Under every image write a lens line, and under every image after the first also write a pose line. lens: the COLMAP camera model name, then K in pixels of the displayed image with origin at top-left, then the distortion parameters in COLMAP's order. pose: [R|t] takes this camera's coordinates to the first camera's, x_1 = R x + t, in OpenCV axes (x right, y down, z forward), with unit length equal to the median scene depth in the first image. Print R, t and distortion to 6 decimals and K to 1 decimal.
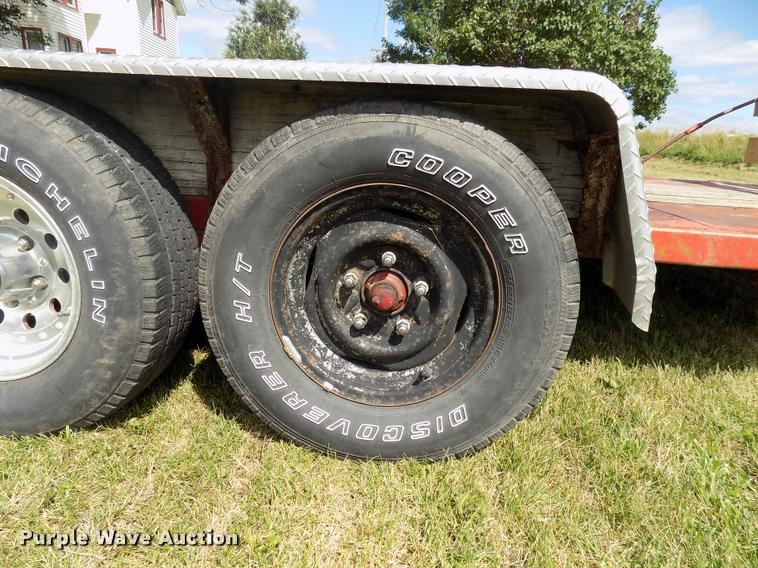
lens RADIAL K [[511.9, 0, 383.6], [0, 511.9, 279.4], [0, 0, 1]] dist [-0.072304, 0.069290]
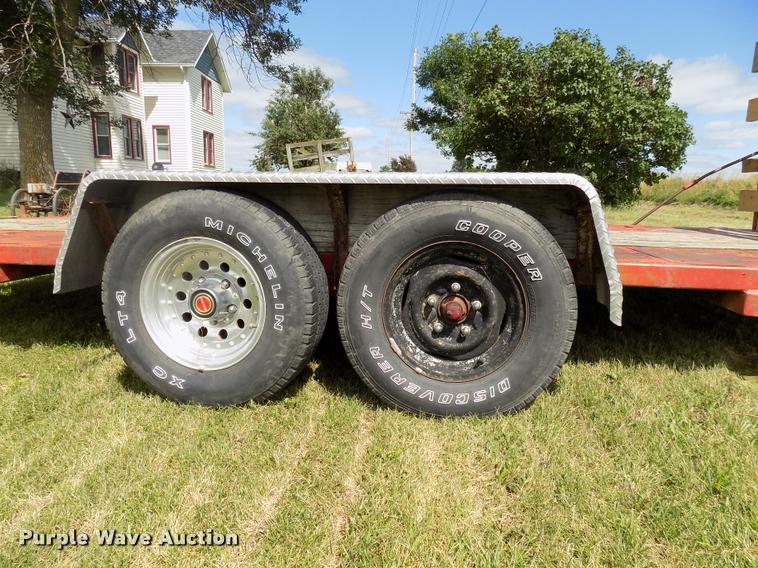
lens RADIAL K [[511.9, 0, 381.9], [0, 511.9, 277.1], [0, 0, 1]] dist [-0.072304, 0.069290]
pose [[0.997398, -0.027876, -0.066489, -0.112170], [0.020321, 0.993534, -0.111704, 0.101384], [0.069173, 0.110062, 0.991515, -0.600430]]
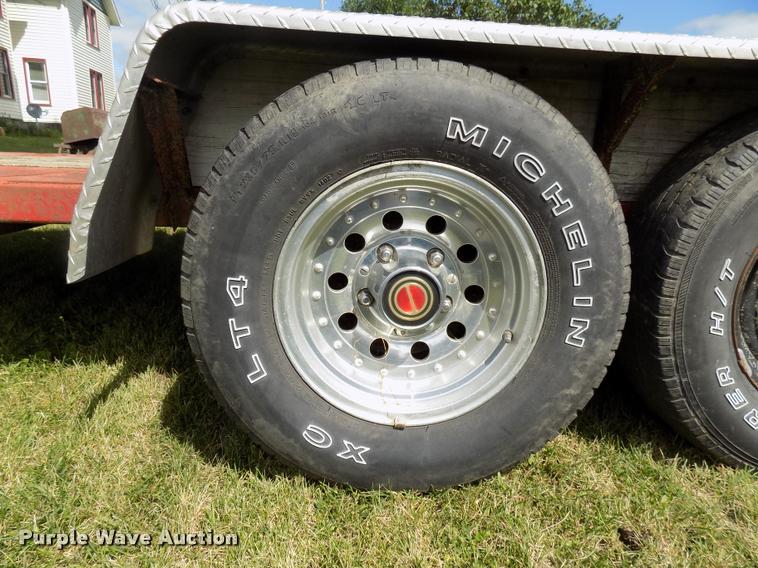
lens RADIAL K [[511.9, 0, 381.5], [0, 511.9, 278.3], [0, 0, 1]] dist [-0.072304, 0.069290]
pose [[0.991925, -0.041358, 0.119893, -0.942112], [0.044505, 0.998728, -0.023690, -0.022141], [-0.118760, 0.028835, 0.992504, 0.179653]]
